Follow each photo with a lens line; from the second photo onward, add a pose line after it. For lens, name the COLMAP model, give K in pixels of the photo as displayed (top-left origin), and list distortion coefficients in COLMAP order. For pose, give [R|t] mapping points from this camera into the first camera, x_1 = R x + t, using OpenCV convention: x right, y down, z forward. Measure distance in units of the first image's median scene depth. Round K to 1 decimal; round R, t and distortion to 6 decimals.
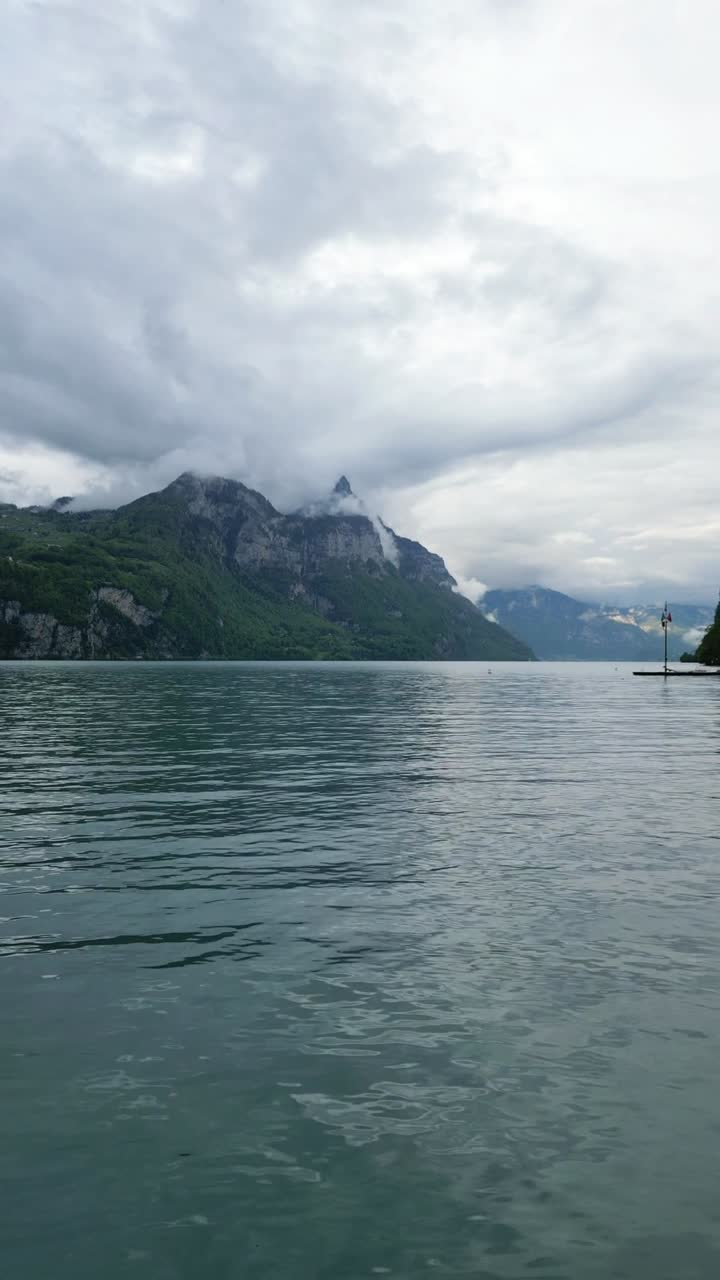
lens RADIAL K [[911.3, 0, 360.0], [0, 911.3, 640.0], [0, 0, 1]] dist [-0.002101, -0.001760]
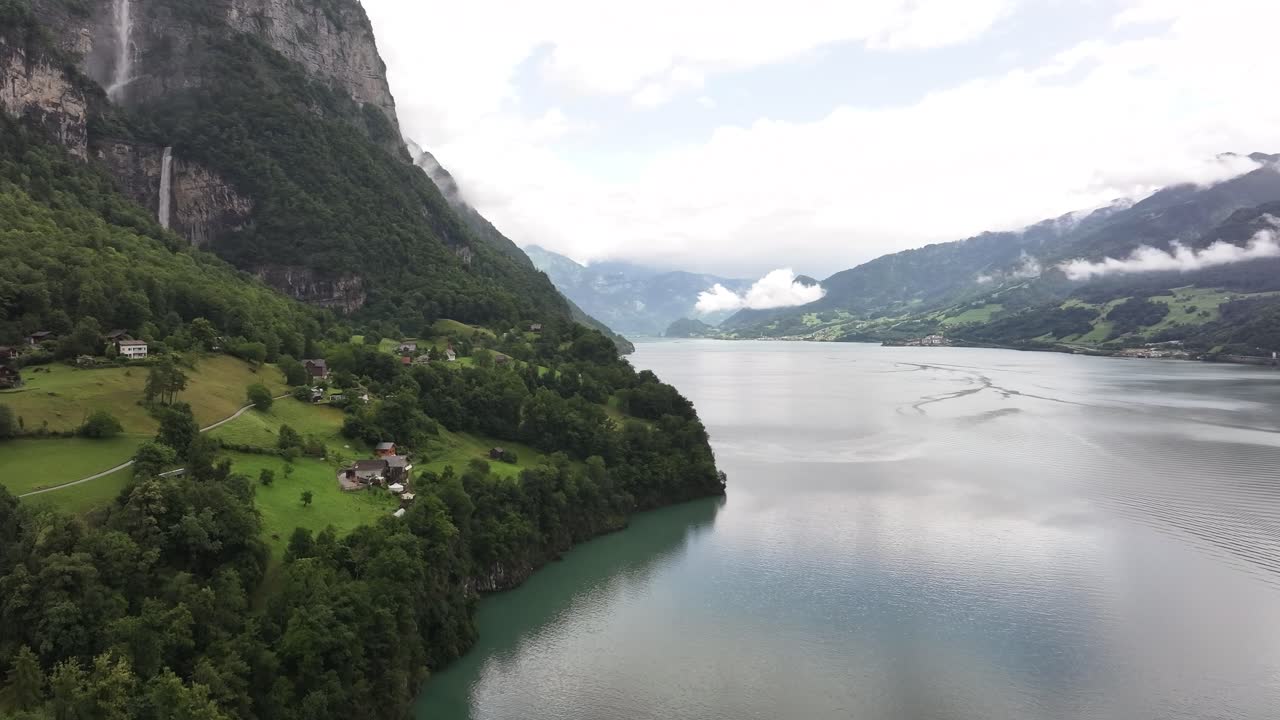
lens RADIAL K [[887.8, 0, 640.0], [0, 887.8, 360.0], [0, 0, 1]] dist [0.003175, -0.000130]
pose [[0.943428, -0.026617, 0.330509, -0.009831], [0.007999, 0.998310, 0.057566, -0.009342], [-0.331482, -0.051666, 0.942046, 0.792276]]
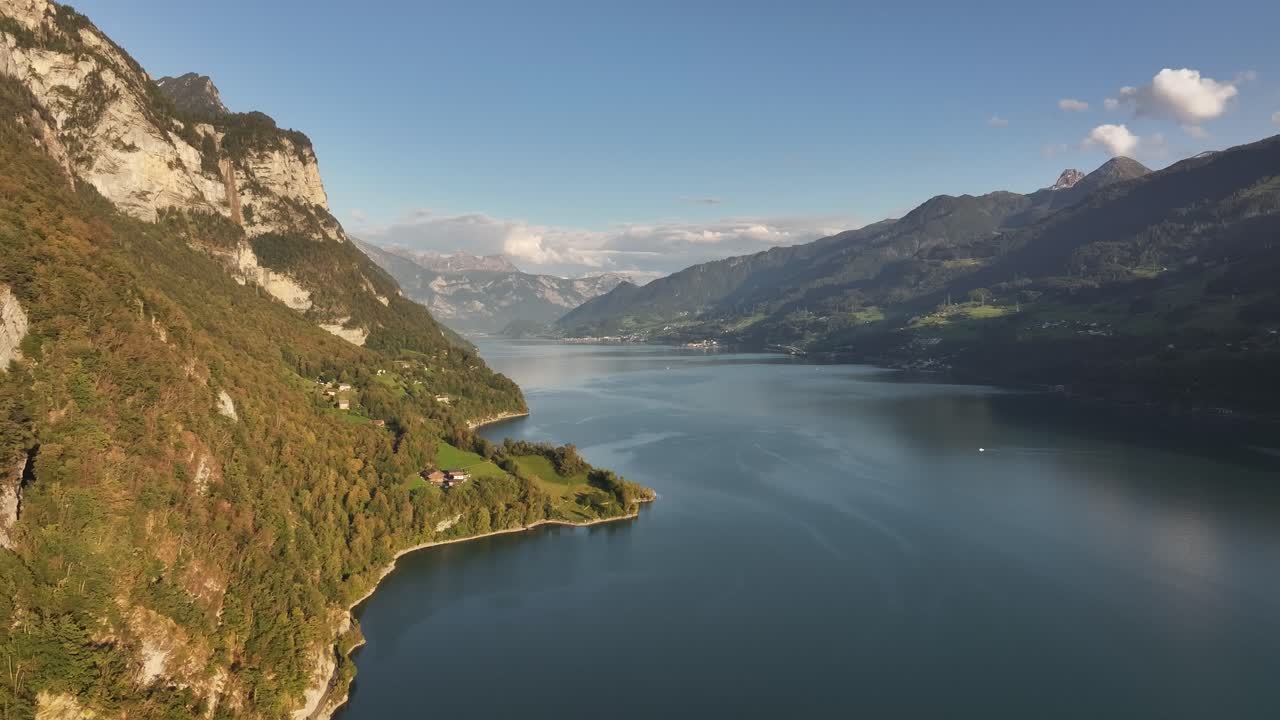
lens RADIAL K [[887.8, 0, 640.0], [0, 887.8, 360.0], [0, 0, 1]] dist [0.003175, -0.000130]
pose [[0.867439, -0.036001, 0.496240, -0.122379], [0.004328, 0.997887, 0.064829, -0.033354], [-0.497525, -0.054088, 0.865762, 0.502773]]
